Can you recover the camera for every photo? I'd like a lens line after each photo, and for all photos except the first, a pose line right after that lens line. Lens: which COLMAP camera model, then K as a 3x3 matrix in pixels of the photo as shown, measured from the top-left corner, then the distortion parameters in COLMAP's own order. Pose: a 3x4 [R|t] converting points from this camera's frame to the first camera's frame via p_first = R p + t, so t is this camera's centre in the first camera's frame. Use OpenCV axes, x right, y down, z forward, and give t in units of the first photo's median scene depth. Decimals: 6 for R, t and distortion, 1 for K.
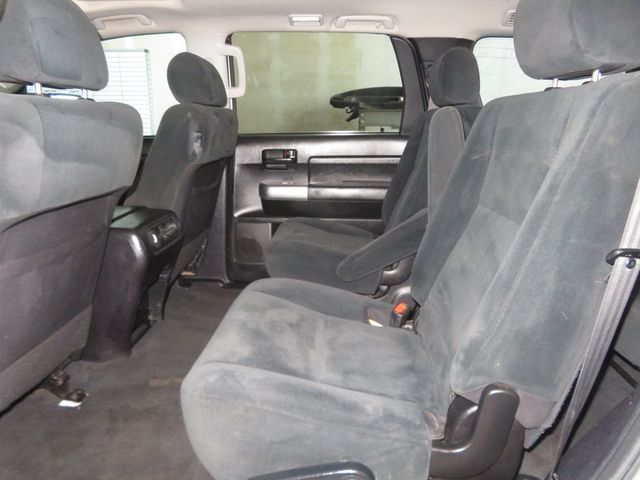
lens RADIAL K [[449.9, 0, 320.7], [0, 449.9, 242.2], [0, 0, 1]] dist [-0.009846, 0.002674]
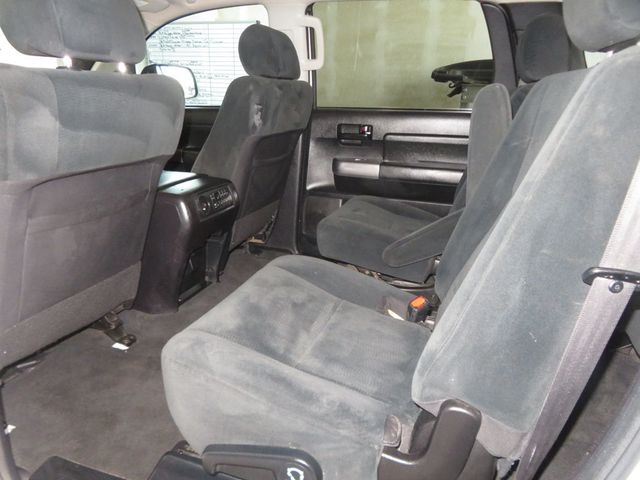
lens RADIAL K [[449.9, 0, 320.7], [0, 449.9, 242.2], [0, 0, 1]] dist [-0.009846, 0.002674]
pose [[0.965413, 0.099540, -0.240975, 0.167016], [-0.085832, 0.994071, 0.066752, -0.018536], [0.246191, -0.043760, 0.968233, 0.042117]]
